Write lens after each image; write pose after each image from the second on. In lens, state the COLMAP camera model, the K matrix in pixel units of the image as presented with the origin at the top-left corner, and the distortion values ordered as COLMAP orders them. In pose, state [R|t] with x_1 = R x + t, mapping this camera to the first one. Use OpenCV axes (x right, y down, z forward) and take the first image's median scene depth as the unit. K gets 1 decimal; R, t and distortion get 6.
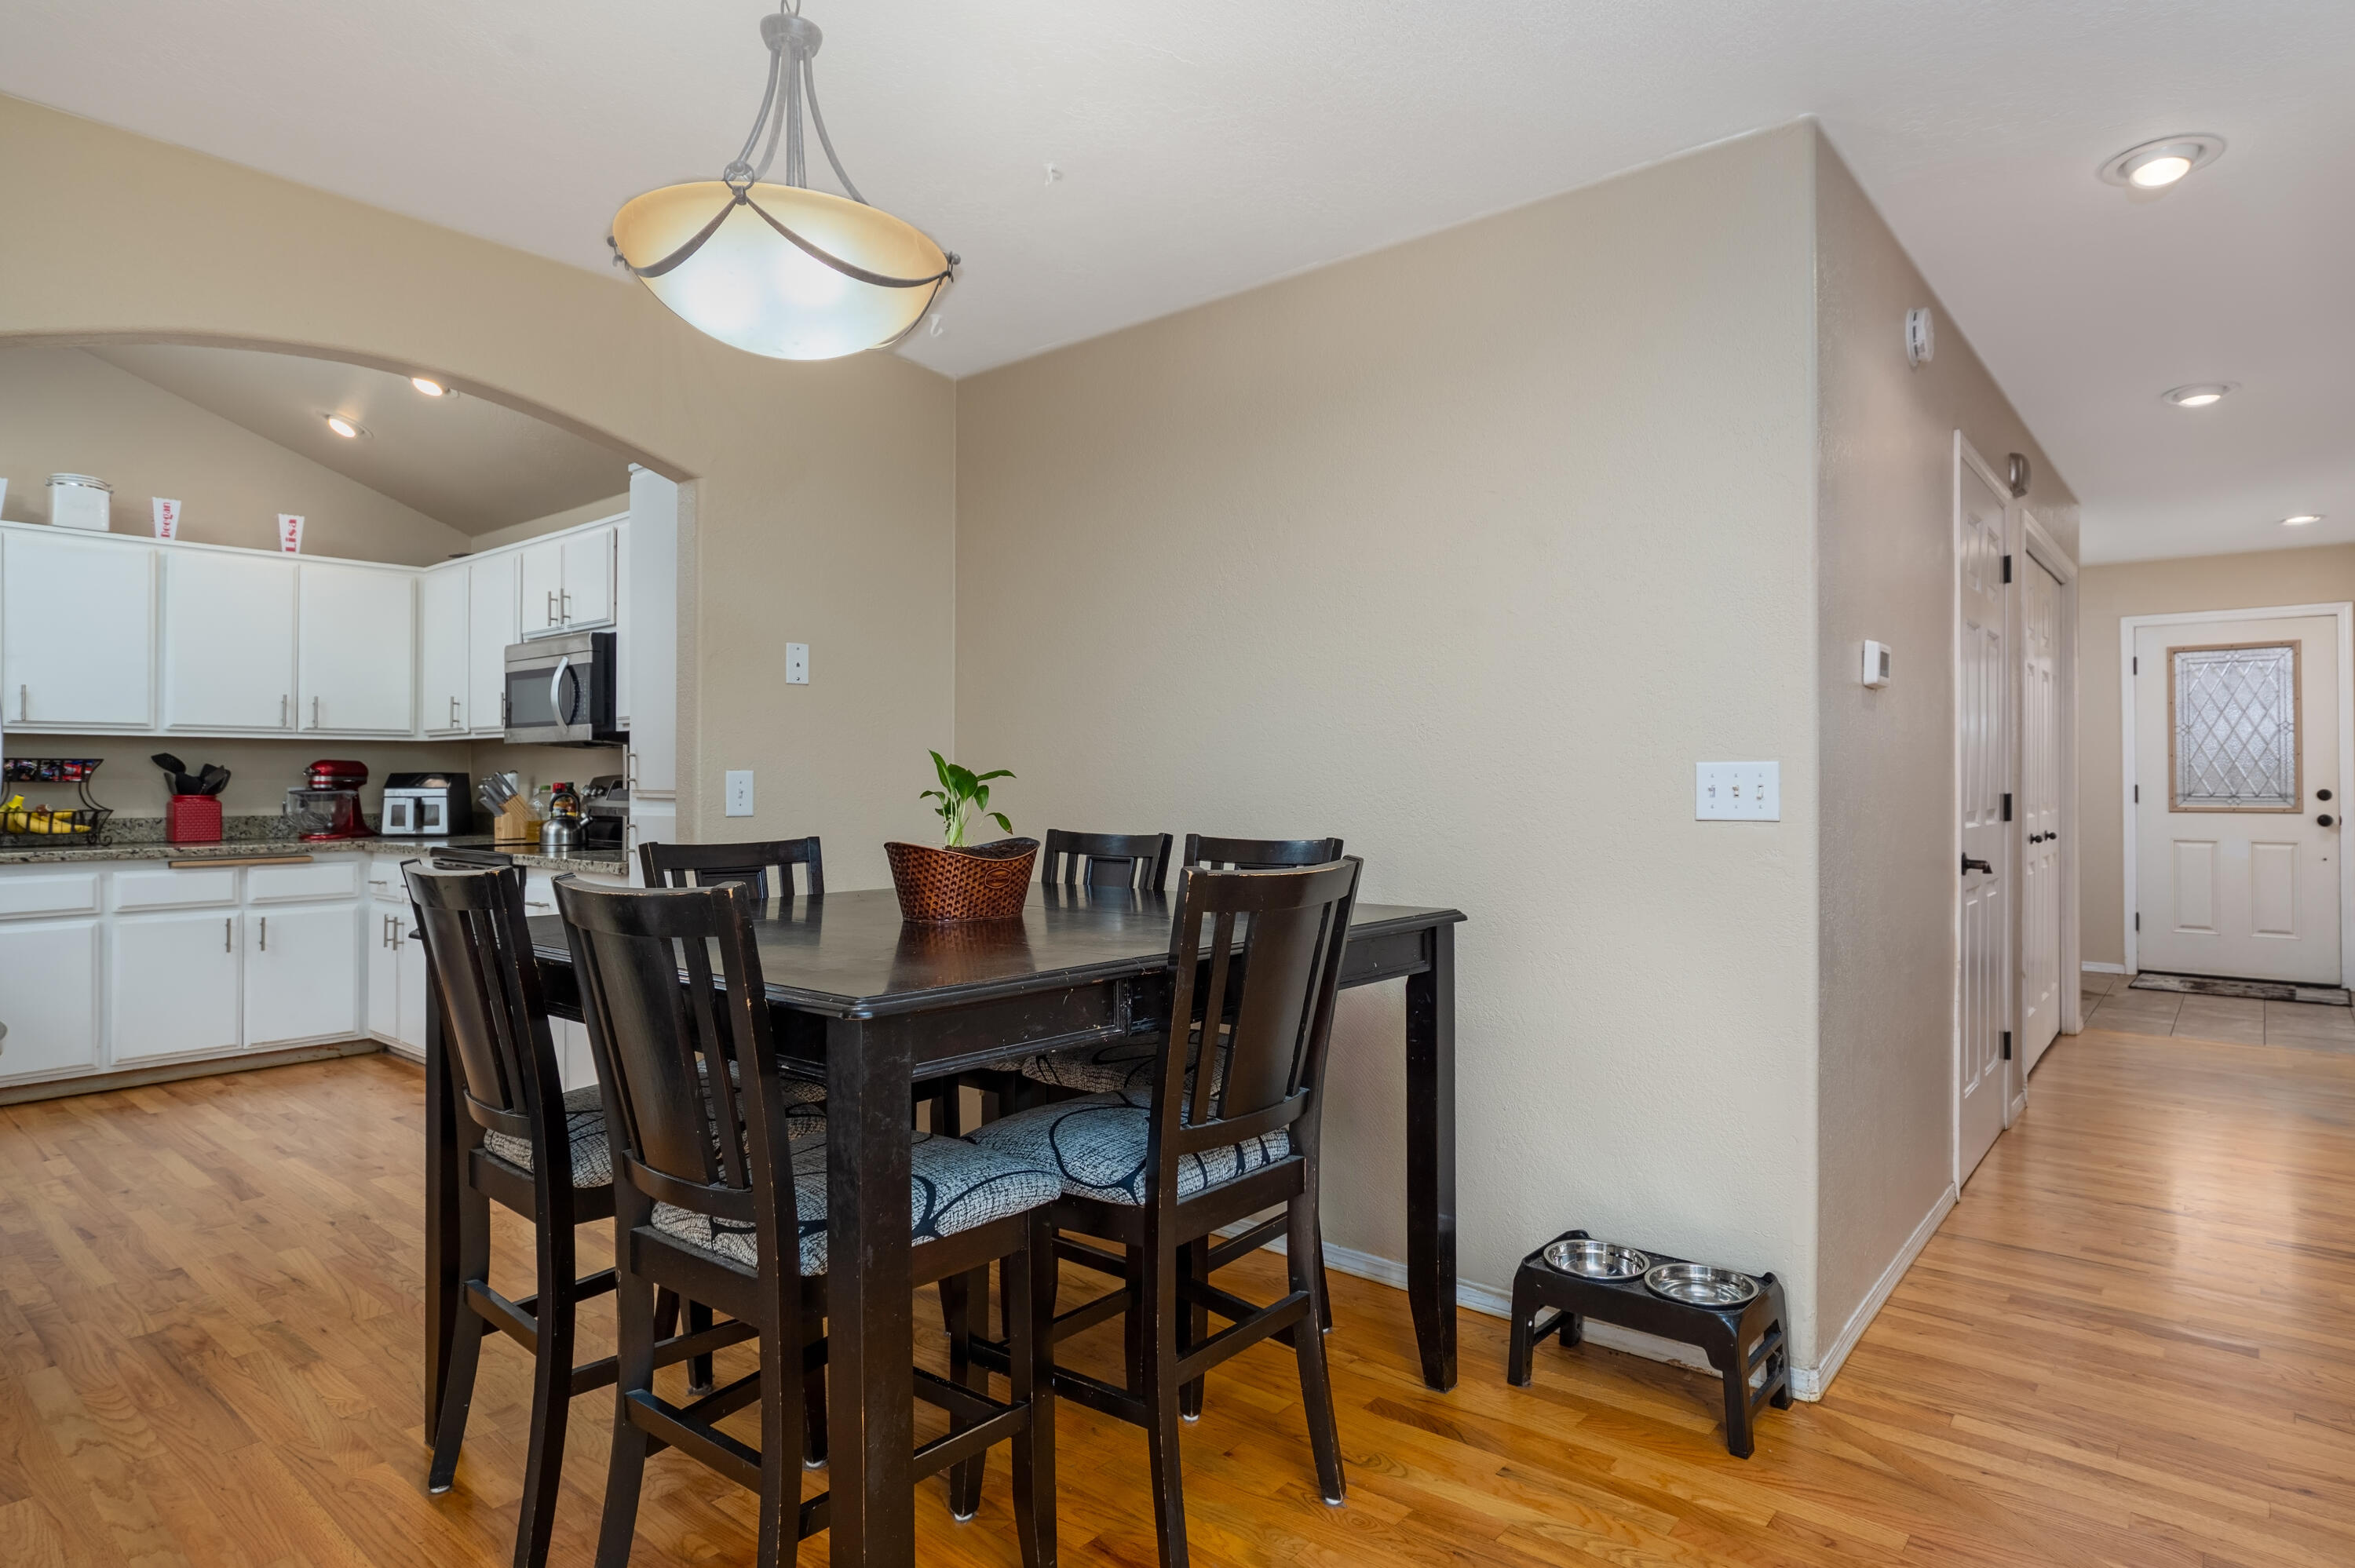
lens RADIAL K [[1206.9, 0, 1225.6], [0, 1206.9, 766.6], [0, 0, 1]] dist [-0.017056, 0.005421]
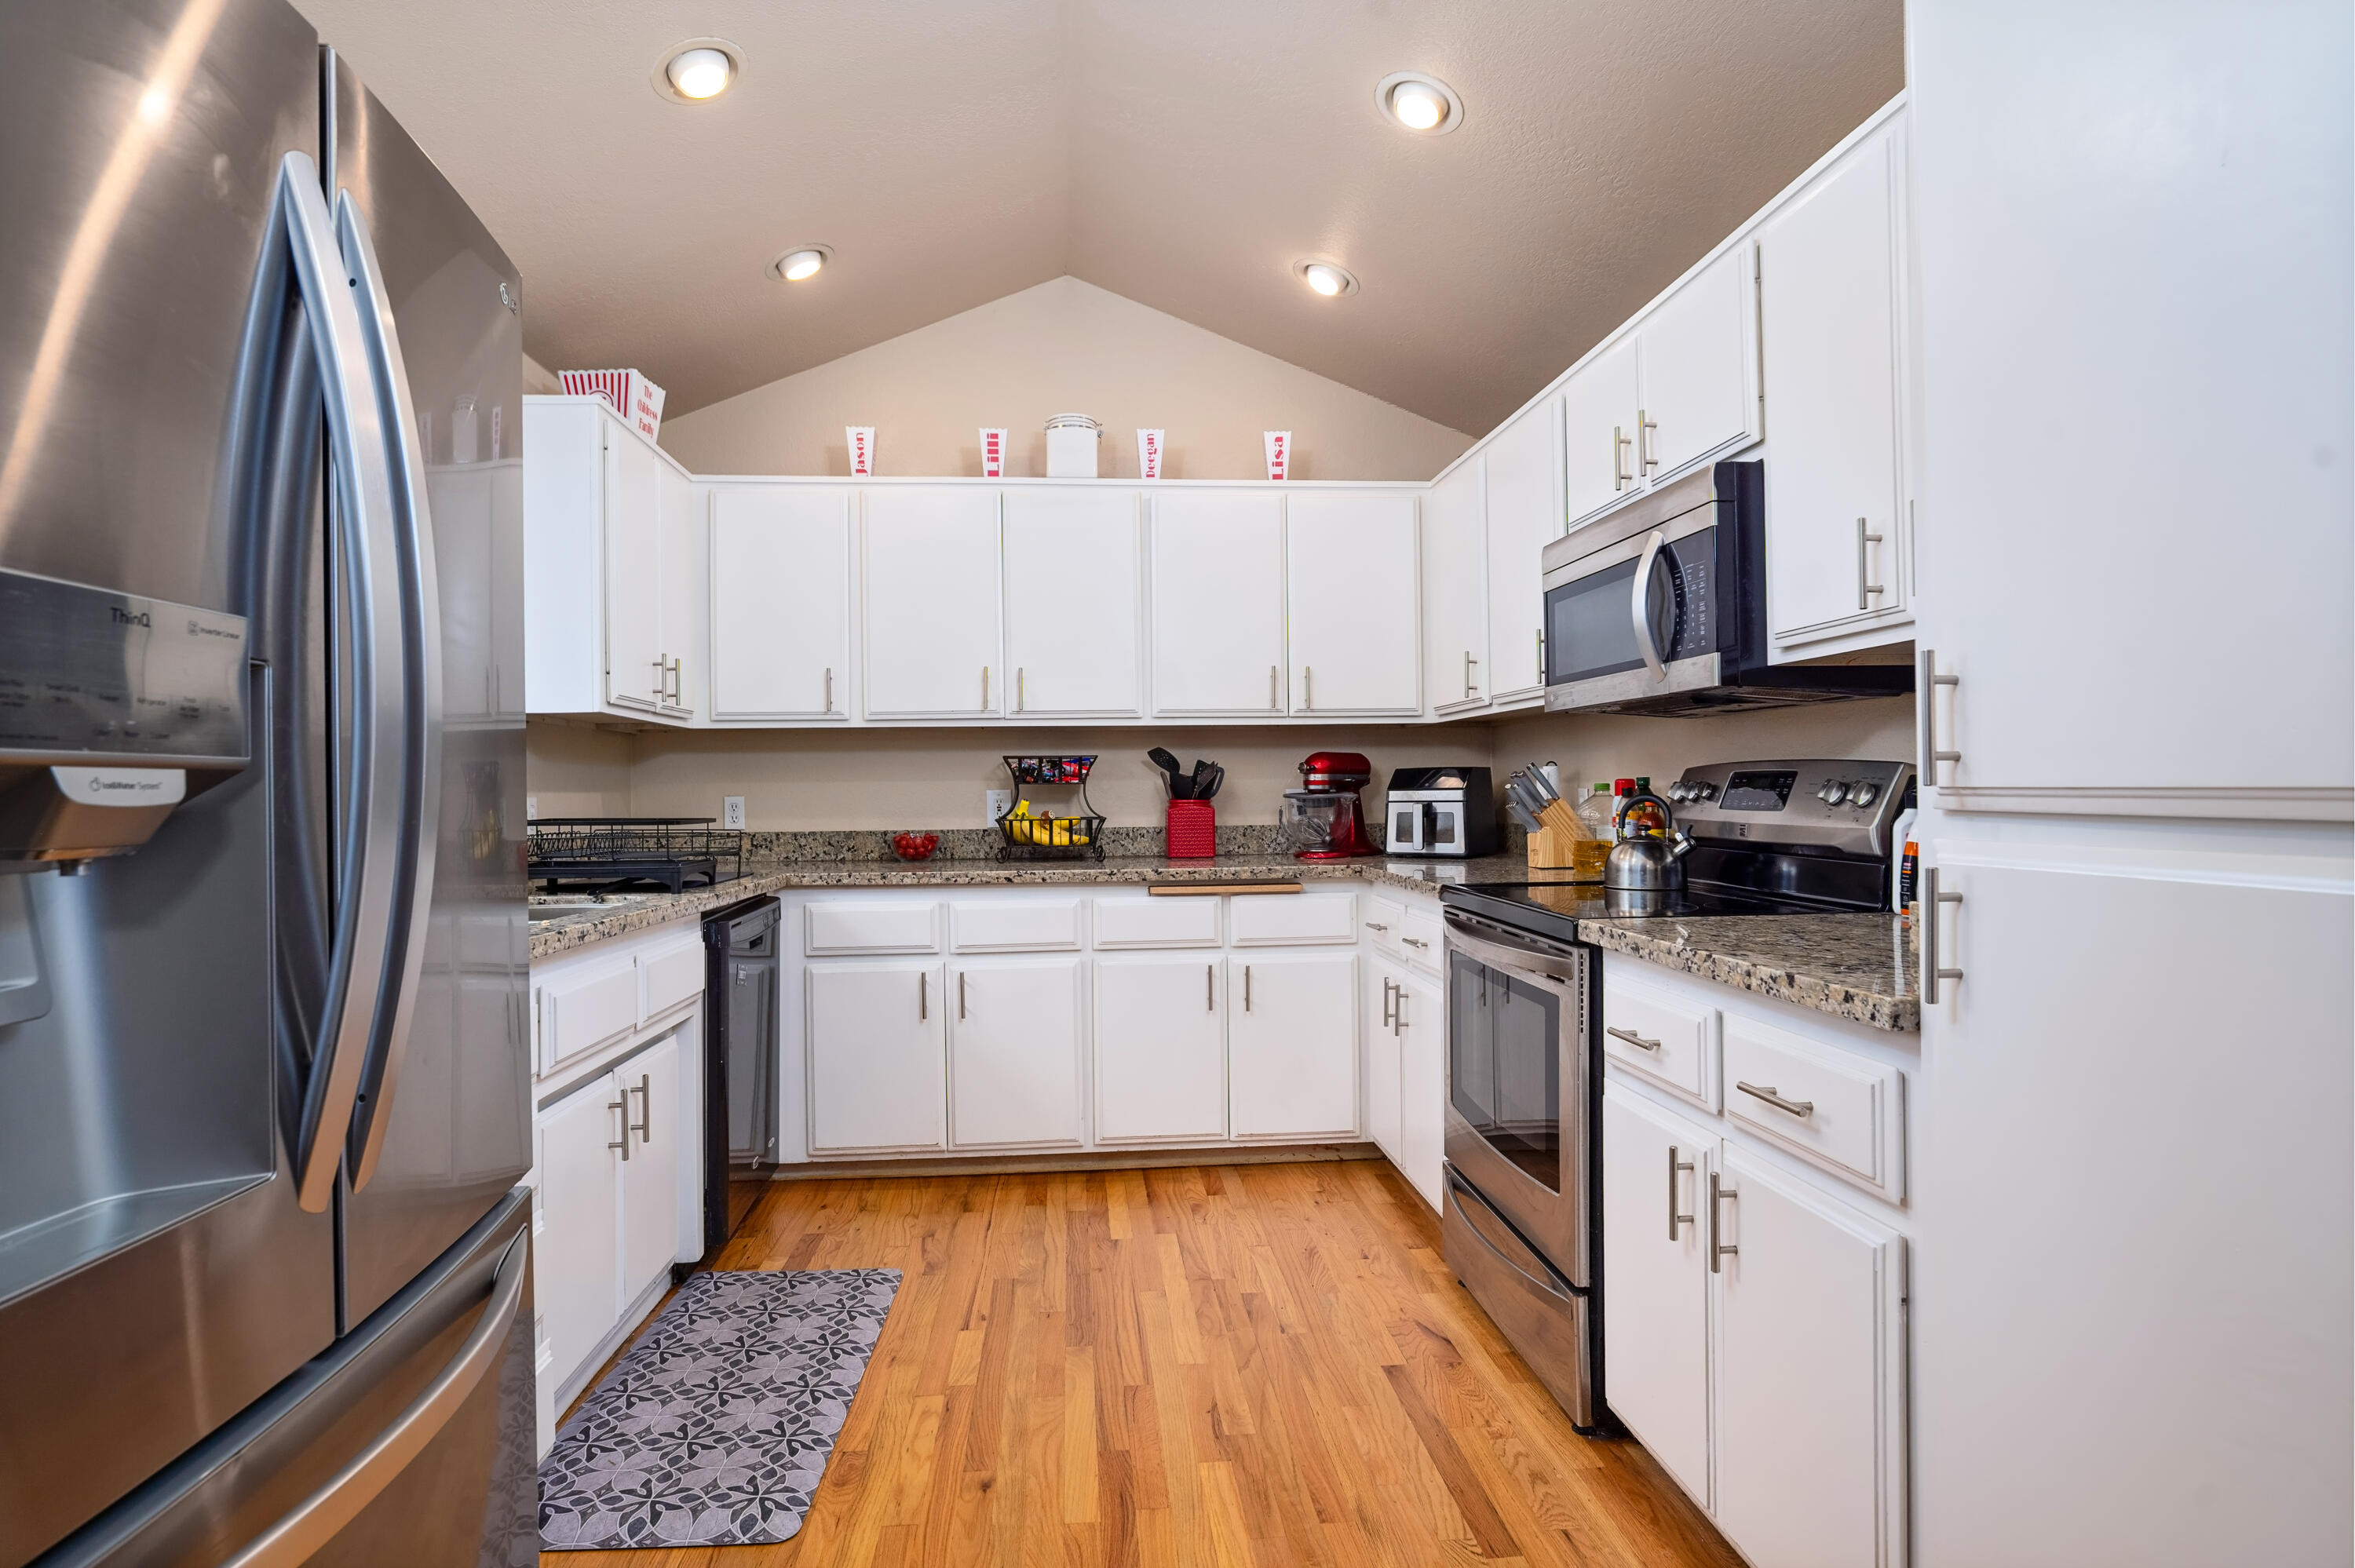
lens RADIAL K [[1206.9, 0, 1172.9], [0, 1206.9, 780.3], [0, 0, 1]] dist [-0.017056, 0.005421]
pose [[0.686680, -0.010530, -0.726883, -0.286711], [0.018463, 0.999825, 0.002958, 0.008780], [0.726725, -0.015452, 0.686755, 0.445167]]
